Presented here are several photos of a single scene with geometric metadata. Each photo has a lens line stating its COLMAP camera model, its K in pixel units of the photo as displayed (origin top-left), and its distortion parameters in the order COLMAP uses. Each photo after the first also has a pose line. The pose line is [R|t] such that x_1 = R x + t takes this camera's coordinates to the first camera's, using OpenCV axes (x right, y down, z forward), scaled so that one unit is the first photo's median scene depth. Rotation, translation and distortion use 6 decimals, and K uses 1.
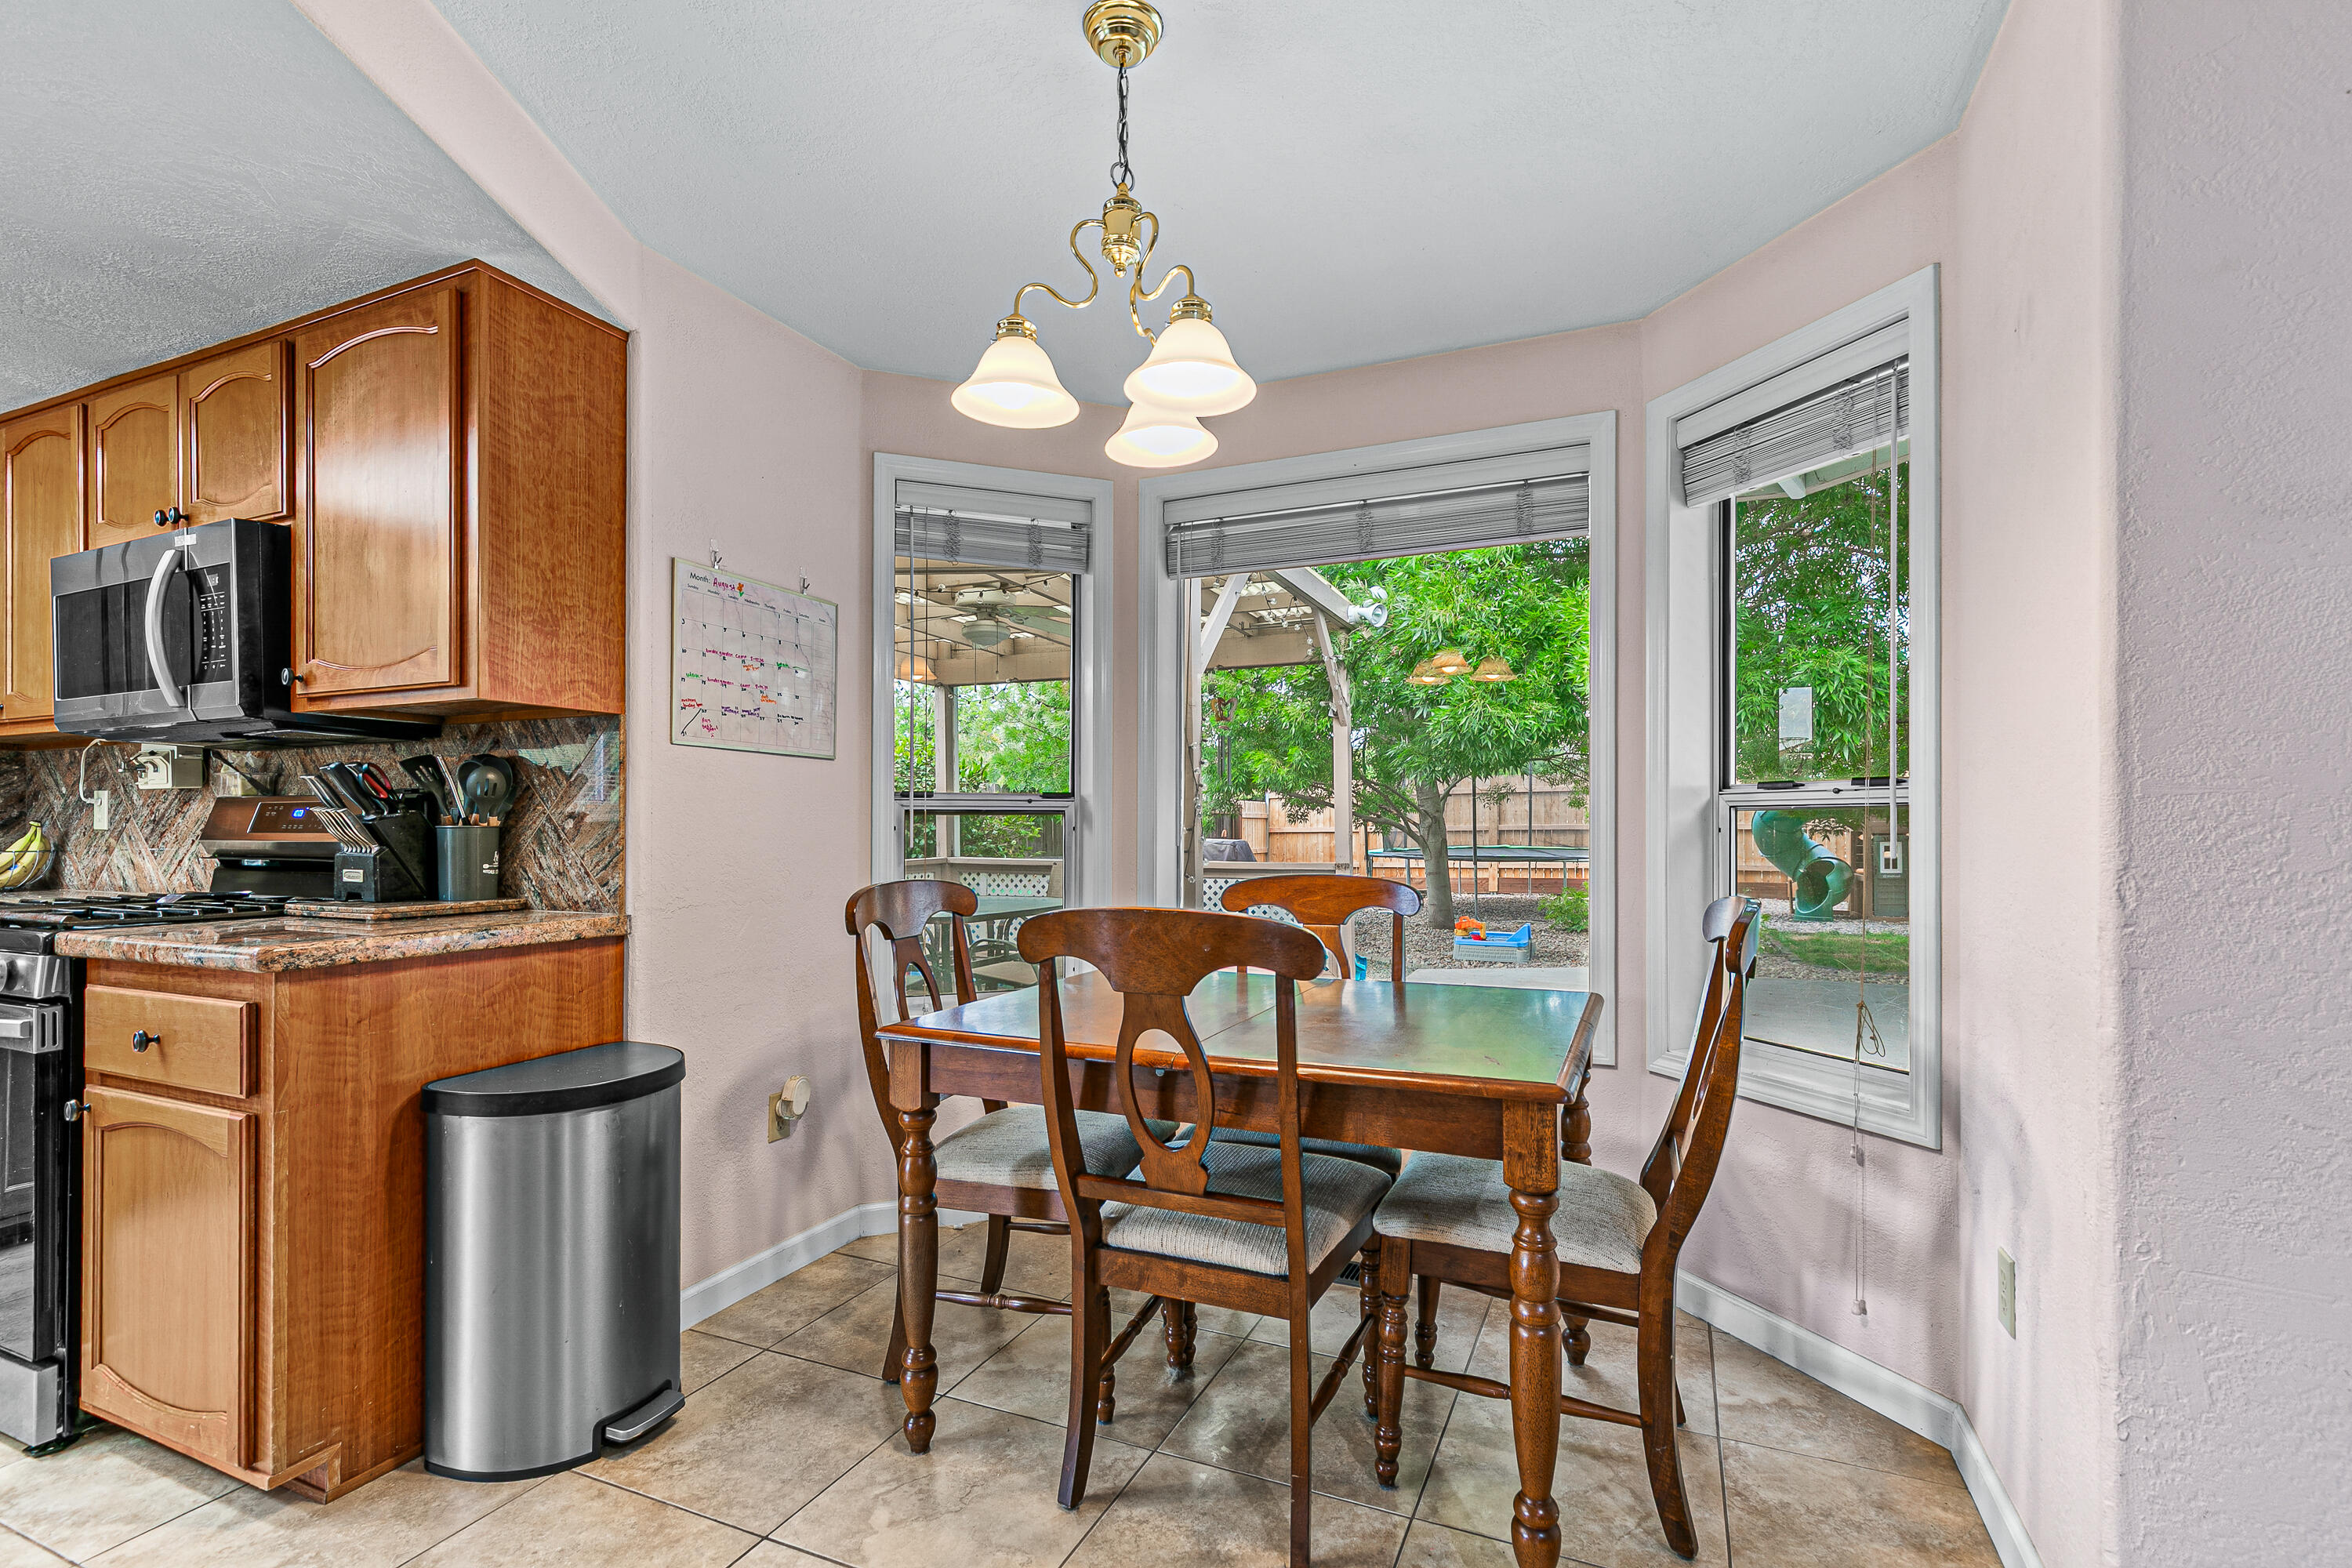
lens RADIAL K [[1072.4, 0, 1181.3], [0, 1072.4, 824.3], [0, 0, 1]] dist [0.008120, -0.000828]
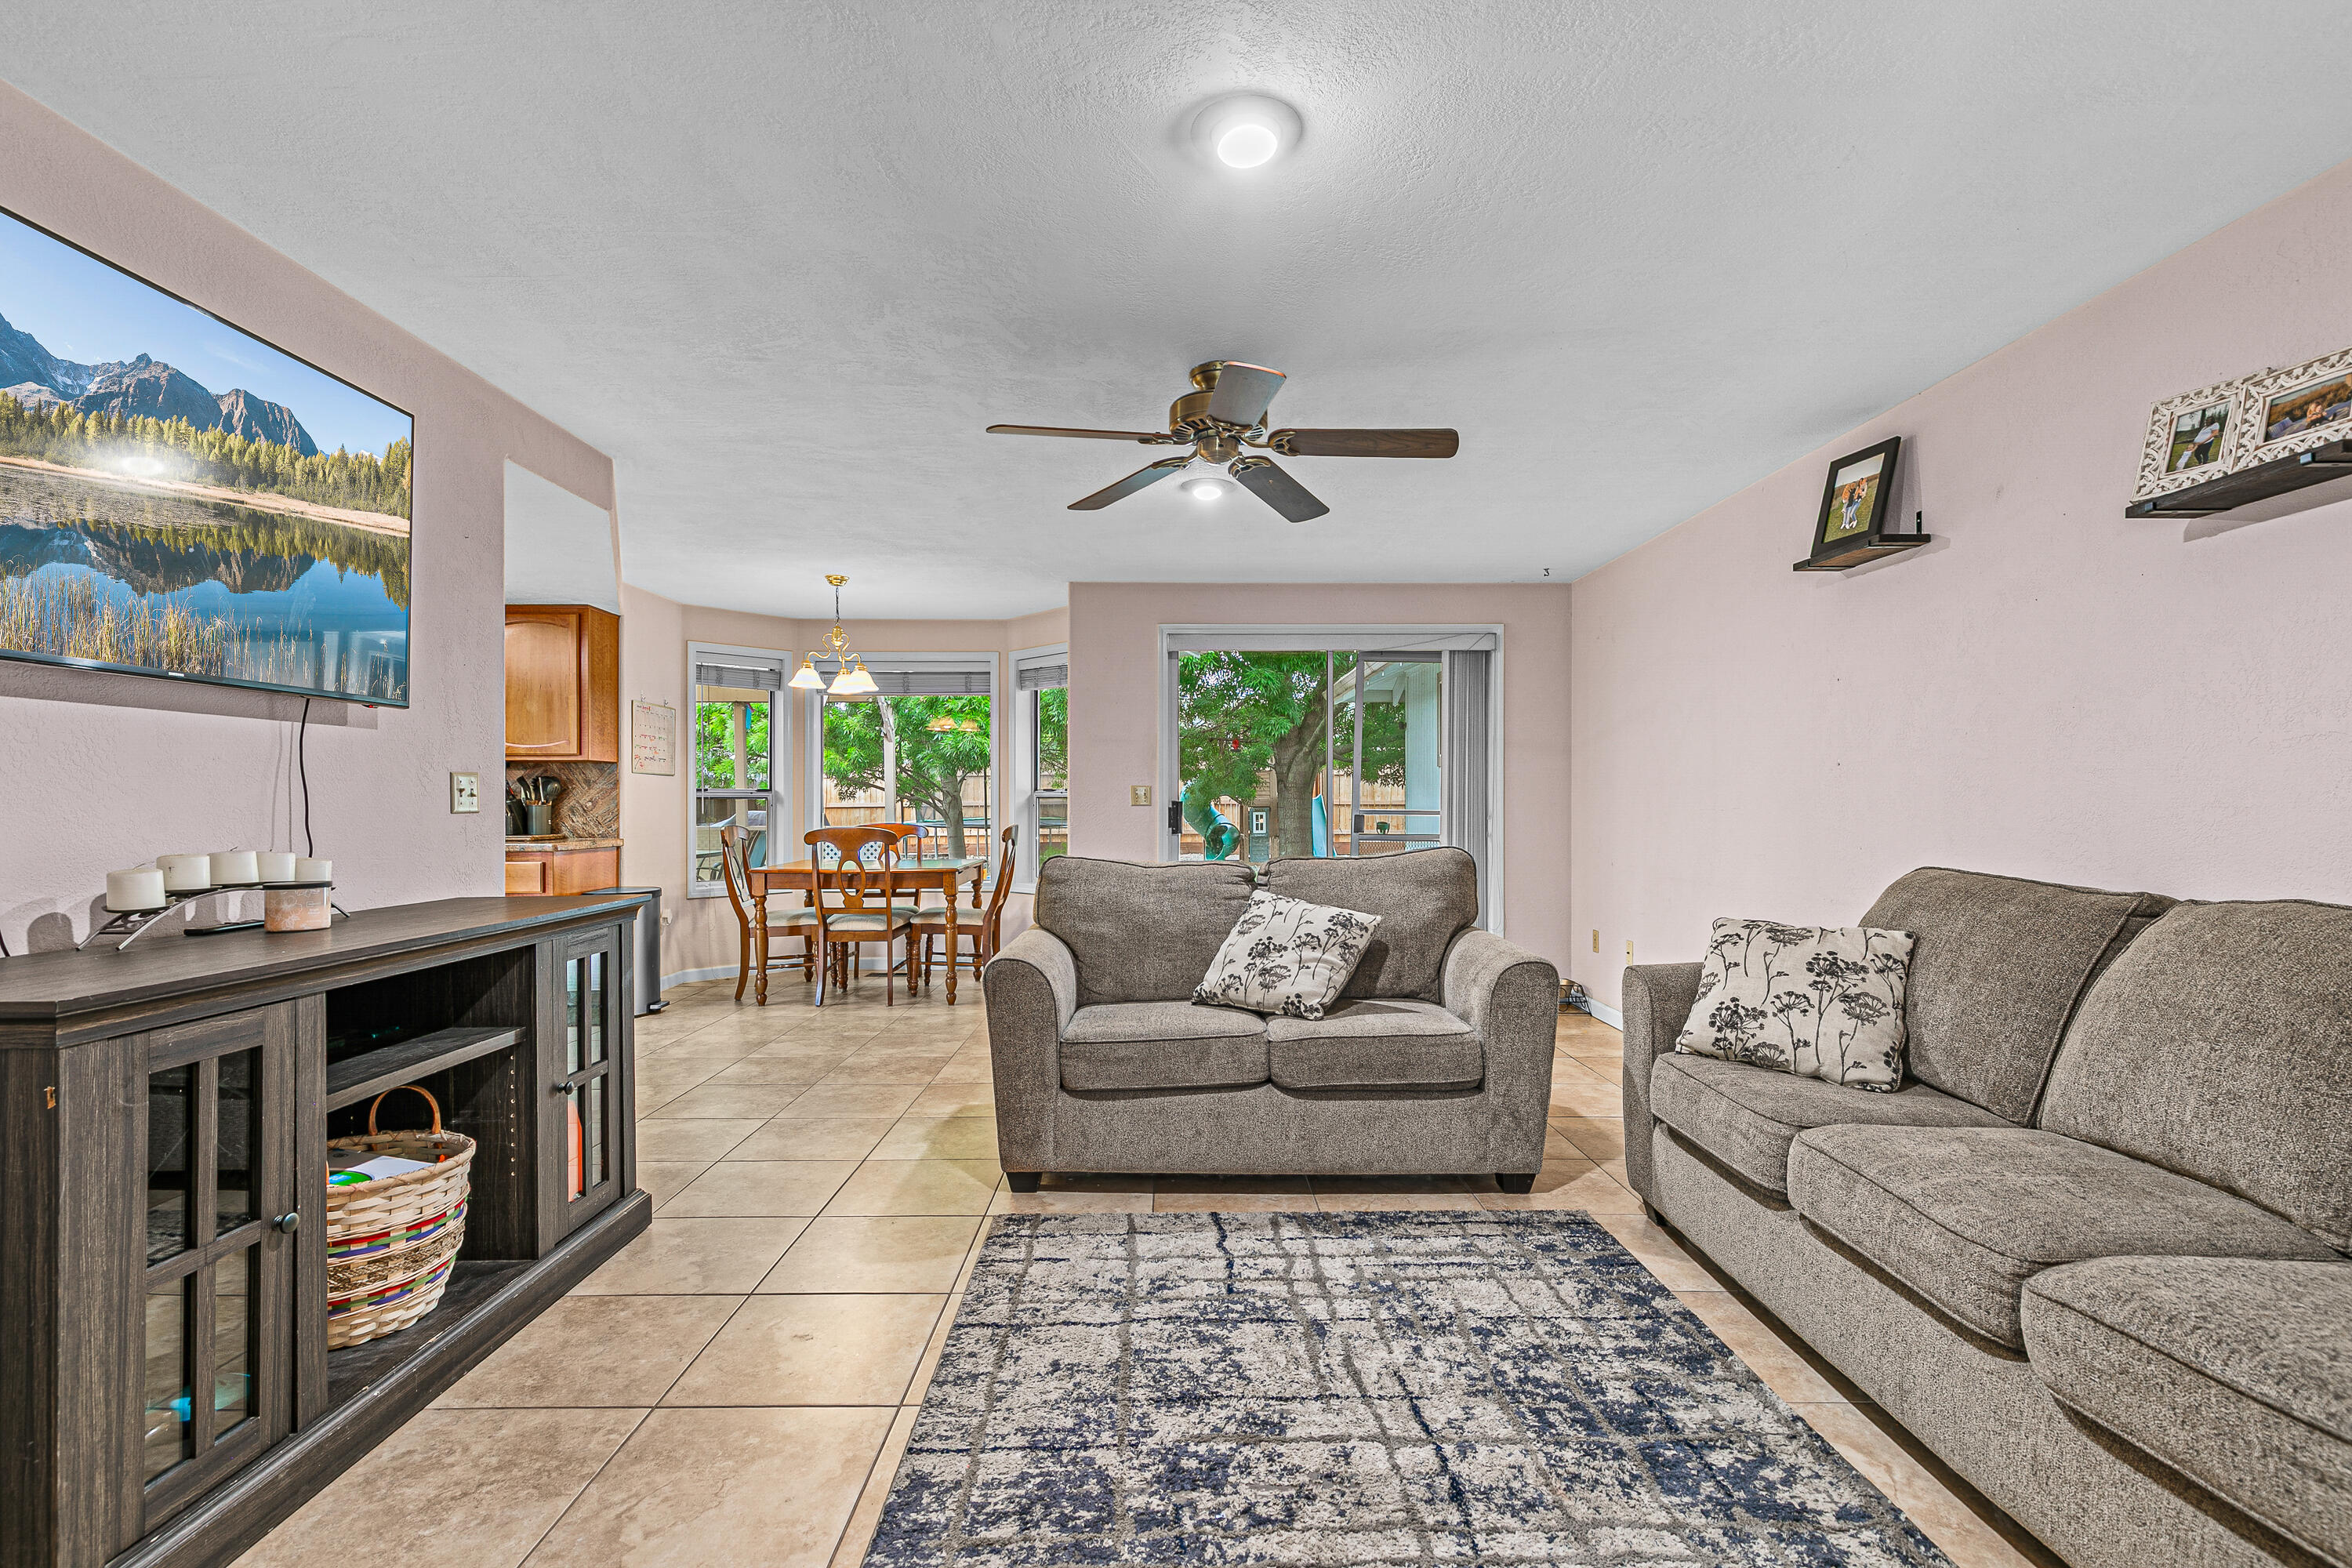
lens RADIAL K [[1072.4, 0, 1170.4], [0, 1072.4, 799.1], [0, 0, 1]] dist [0.008120, -0.000828]
pose [[0.914042, -0.000015, 0.405619, -0.357175], [0.000016, 1.000000, 0.000000, -0.012482], [-0.405619, 0.000007, 0.914042, -1.950590]]
